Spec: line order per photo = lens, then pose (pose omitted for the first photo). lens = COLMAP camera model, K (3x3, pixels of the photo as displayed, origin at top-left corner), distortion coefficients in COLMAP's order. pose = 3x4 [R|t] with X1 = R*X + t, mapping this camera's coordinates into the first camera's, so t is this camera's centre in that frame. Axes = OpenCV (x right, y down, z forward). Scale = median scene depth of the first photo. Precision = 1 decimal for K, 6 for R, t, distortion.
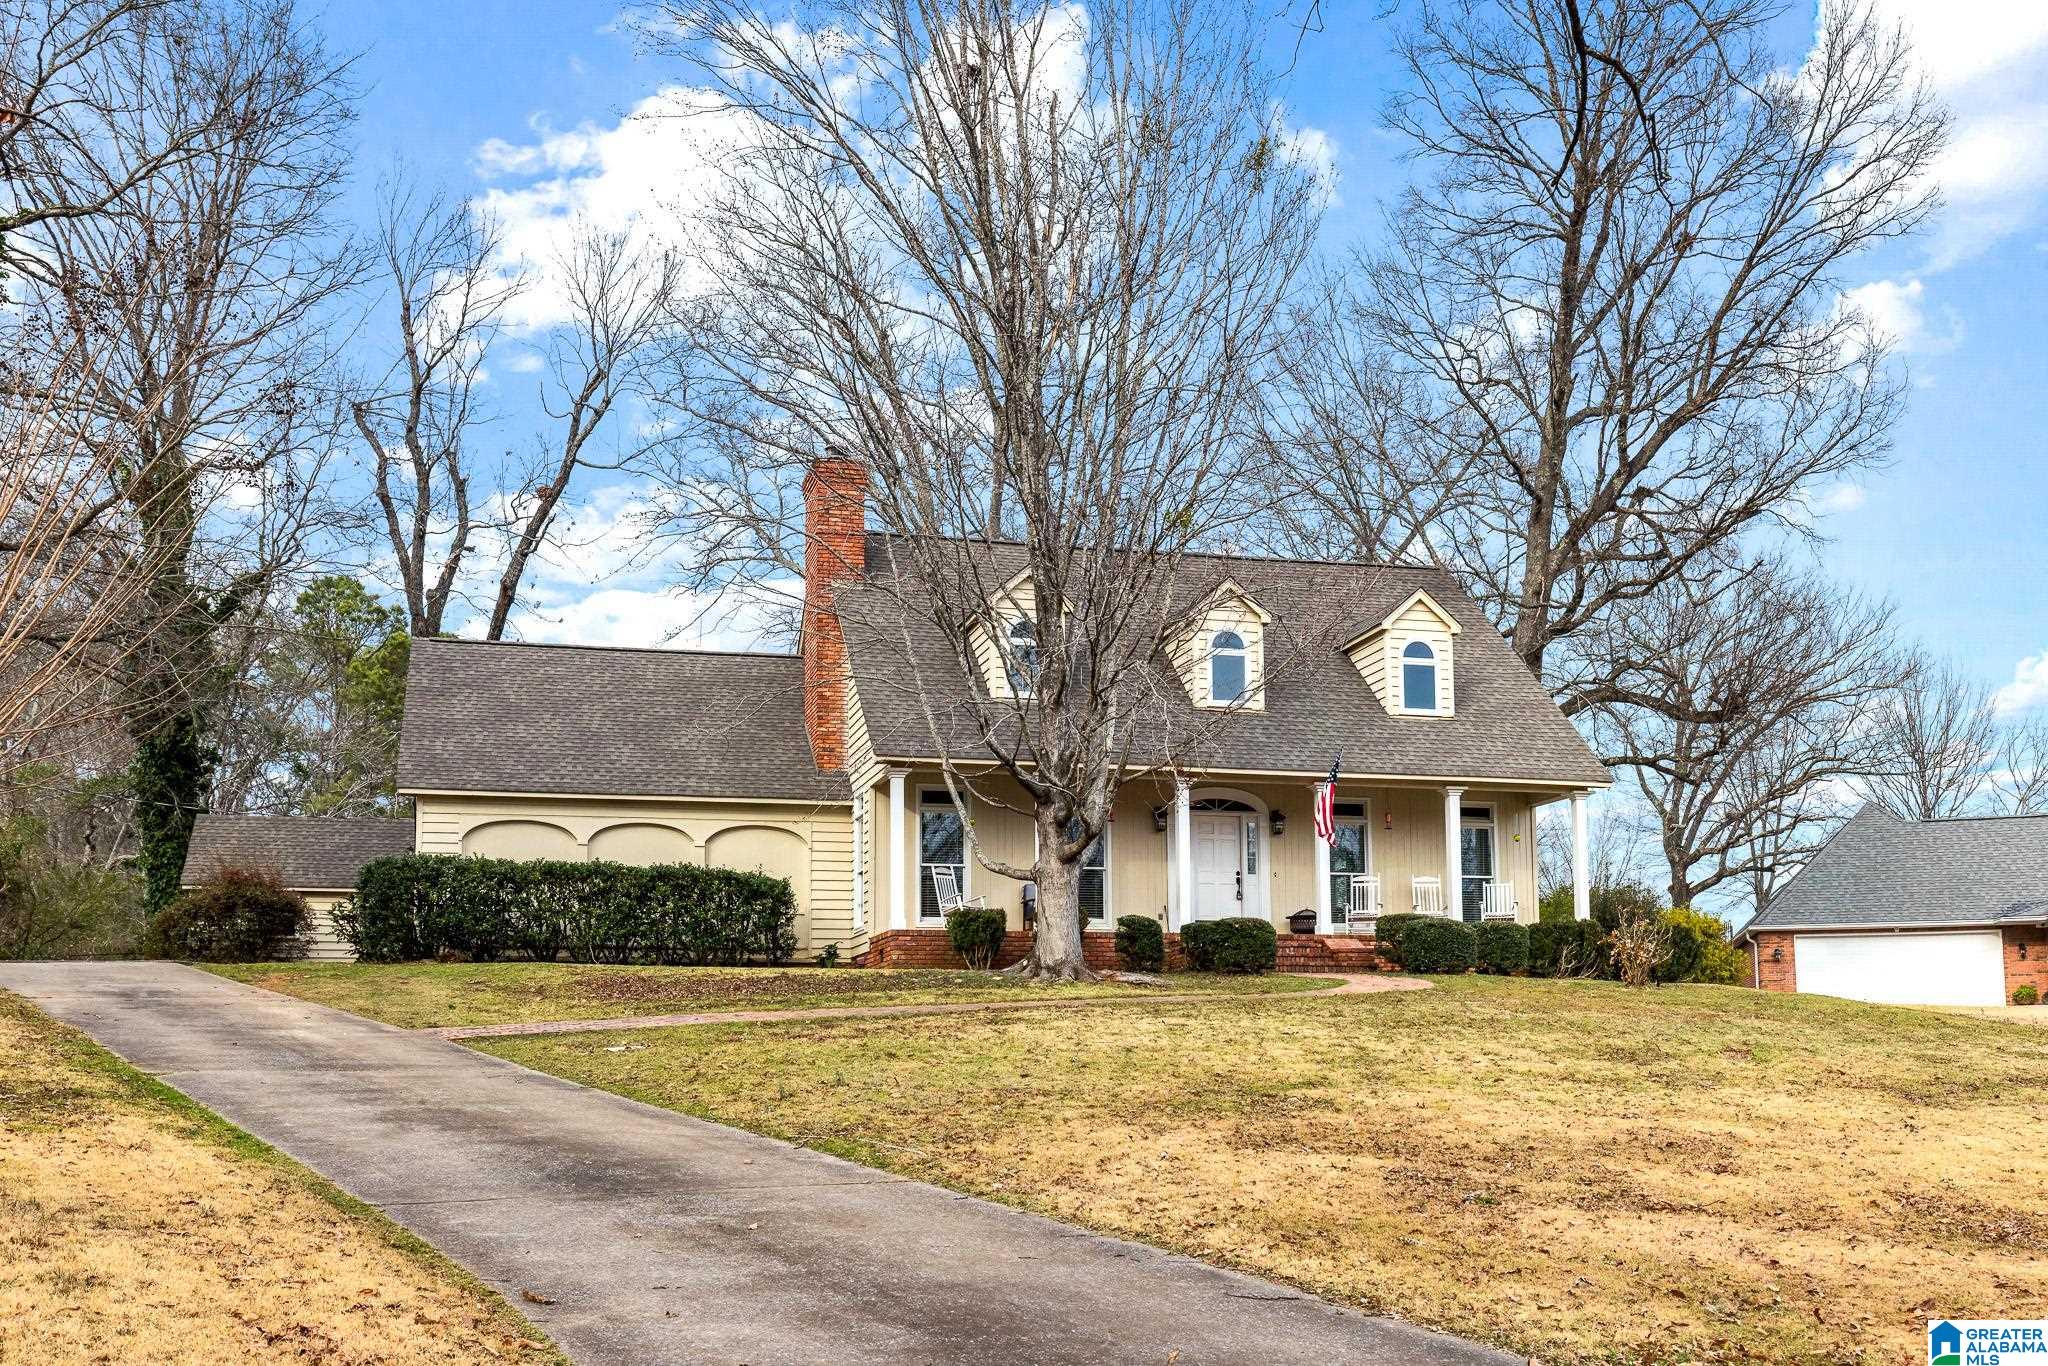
lens RADIAL K [[2012.1, 0, 1025.4], [0, 2012.1, 645.8], [0, 0, 1]] dist [0.004545, 0.001077]
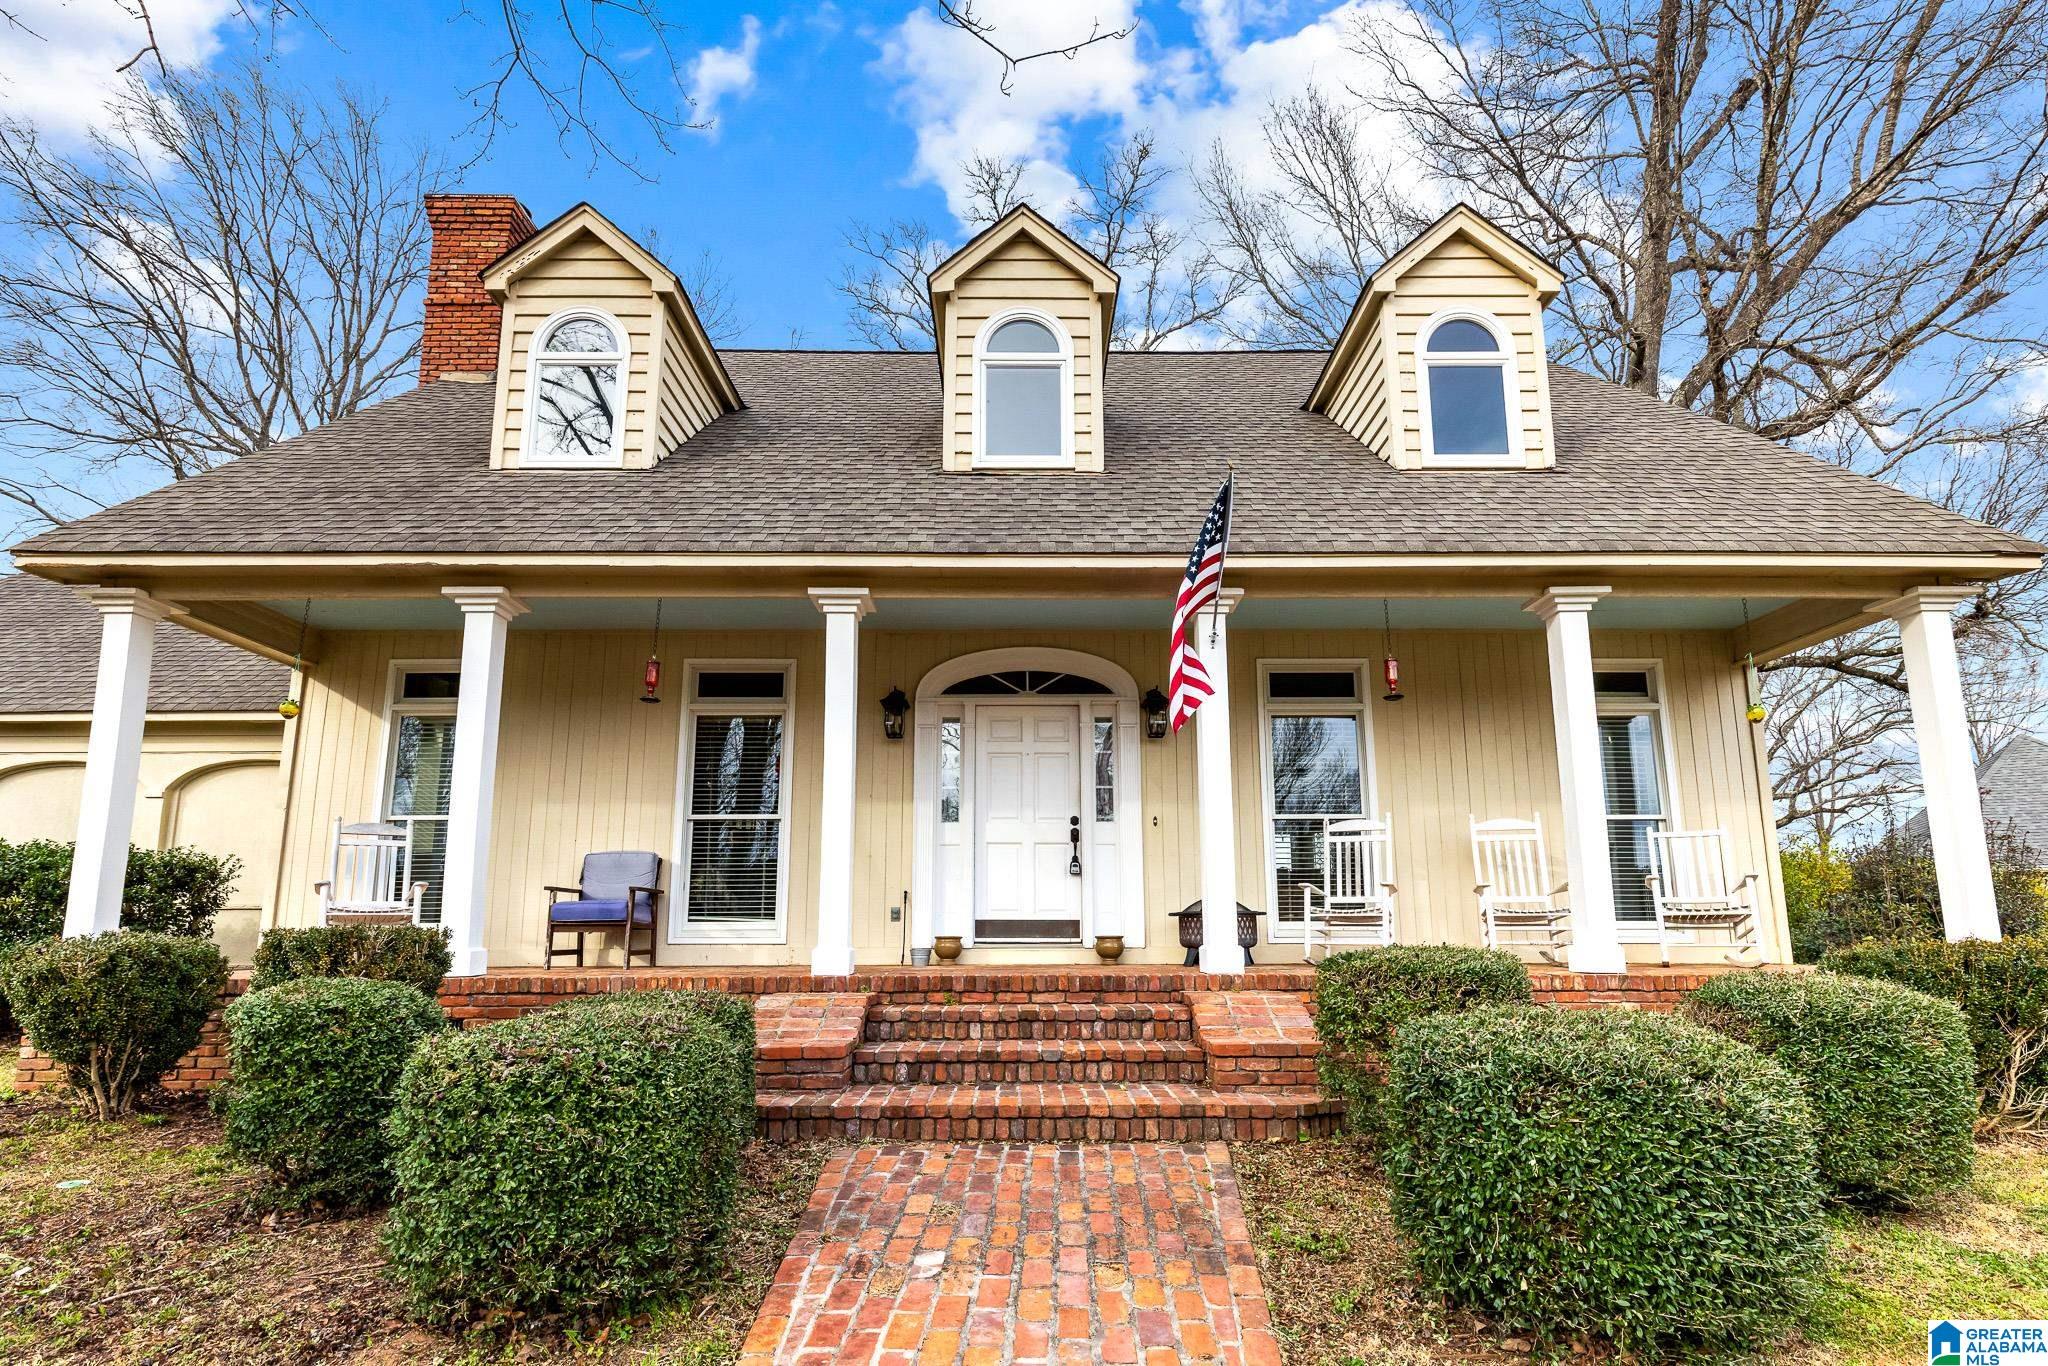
lens RADIAL K [[914.6, 0, 1021.0], [0, 914.6, 754.3], [0, 0, 1]] dist [0.027064, 0.000087]
pose [[0.962519, -0.043235, -0.267748, 0.156921], [0.050598, 0.998505, 0.020660, 0.093582], [0.266454, -0.033433, 0.963268, 0.799331]]
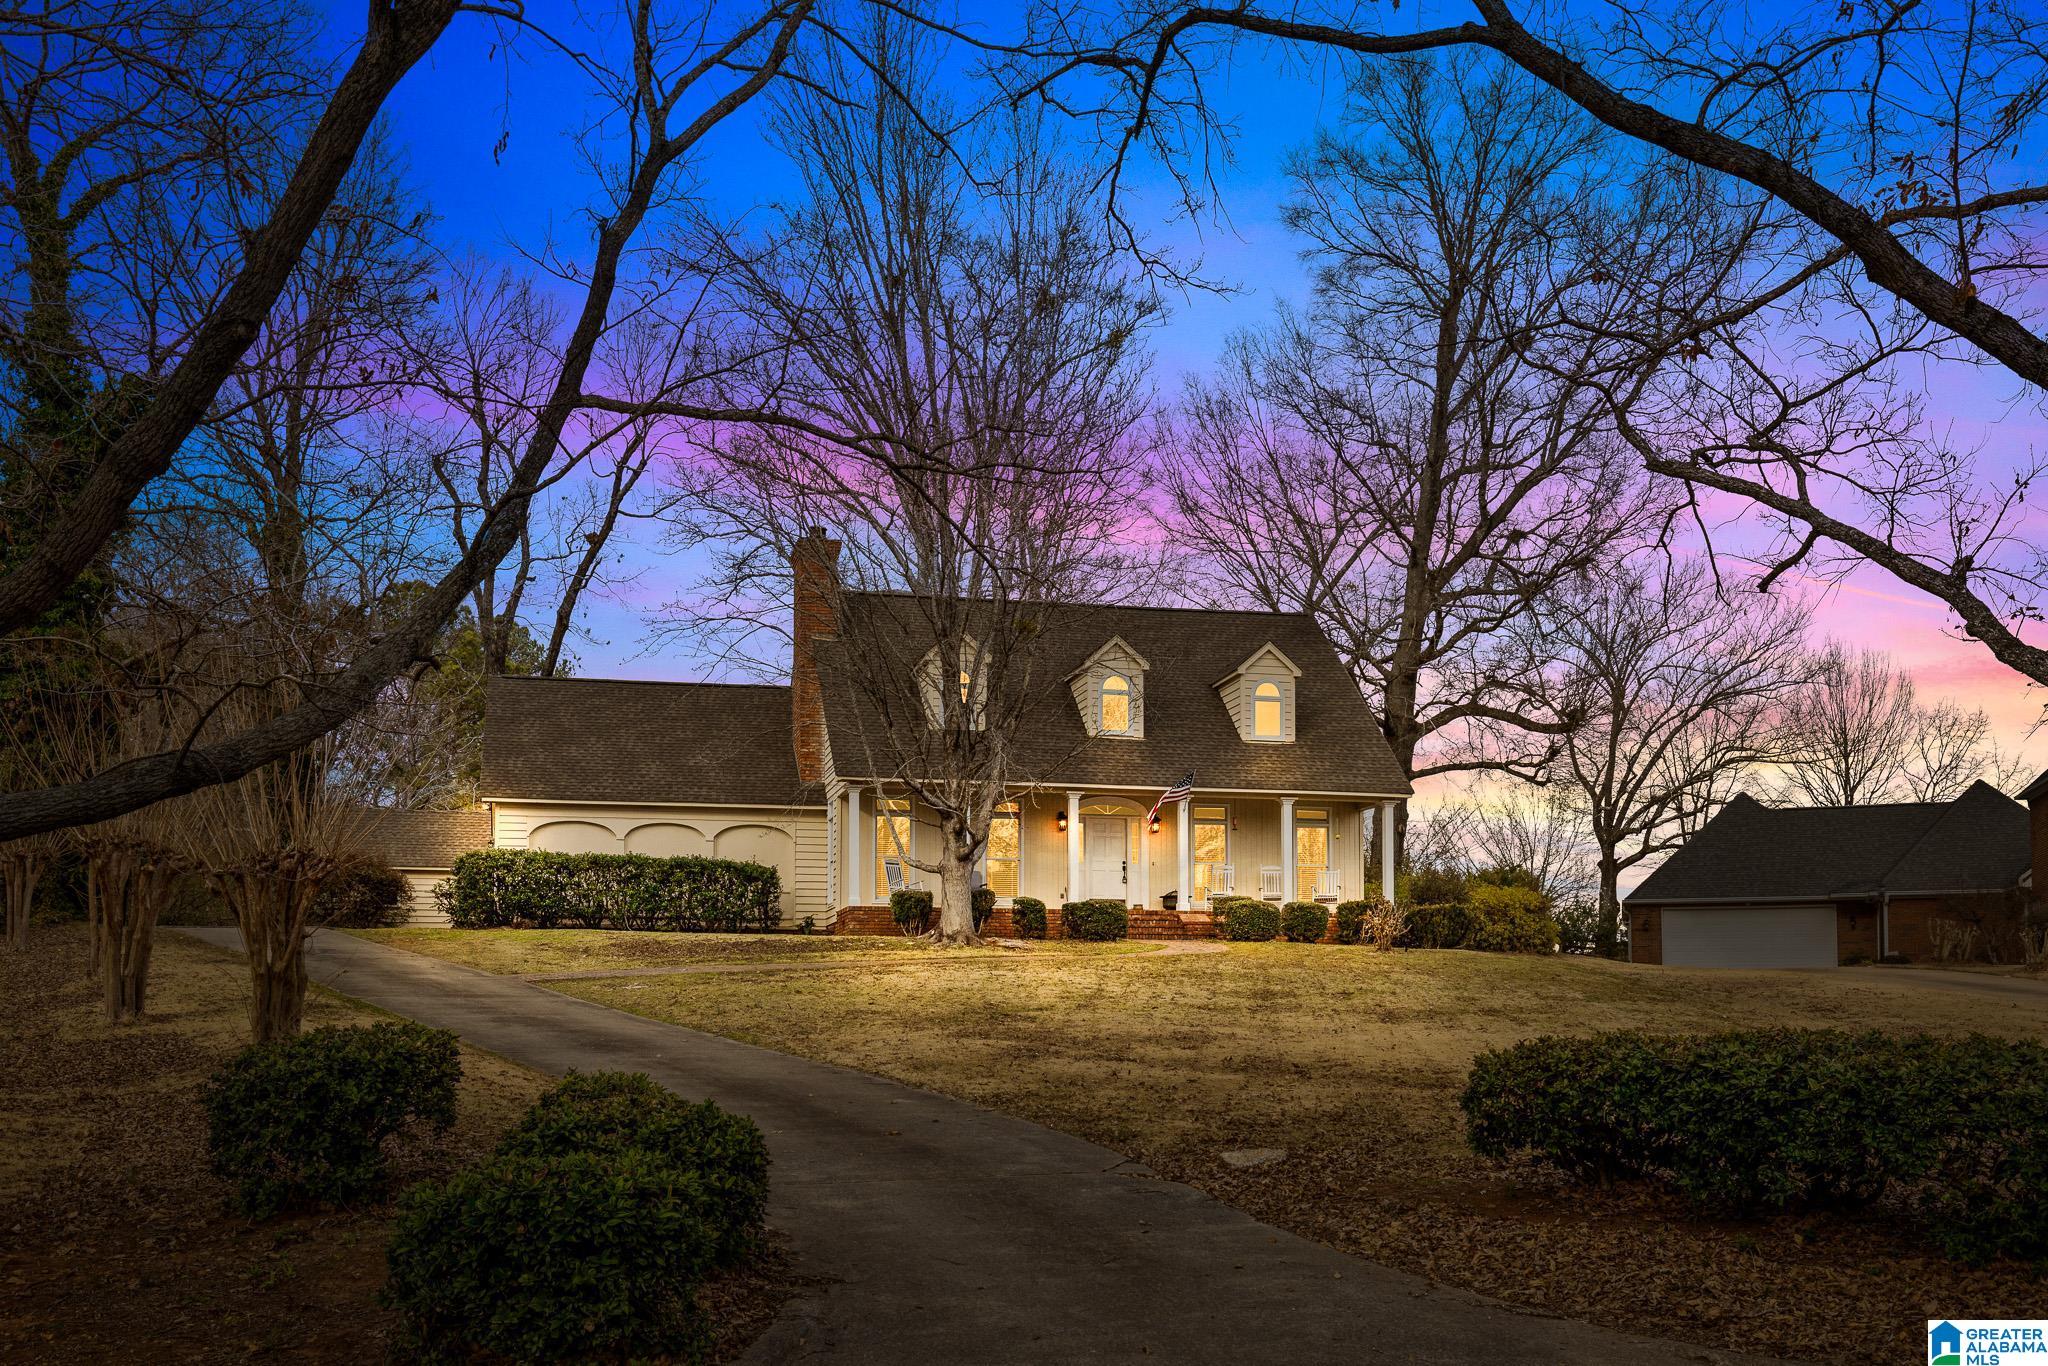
lens RADIAL K [[2051.2, 0, 1024.0], [0, 2051.2, 683.0], [0, 0, 1]] dist [0.003206, 0.004990]
pose [[0.999482, 0.001232, -0.032157, 0.086147], [0.000057, 0.999197, 0.040078, -0.056960], [0.032181, -0.040059, 0.998679, -0.324637]]
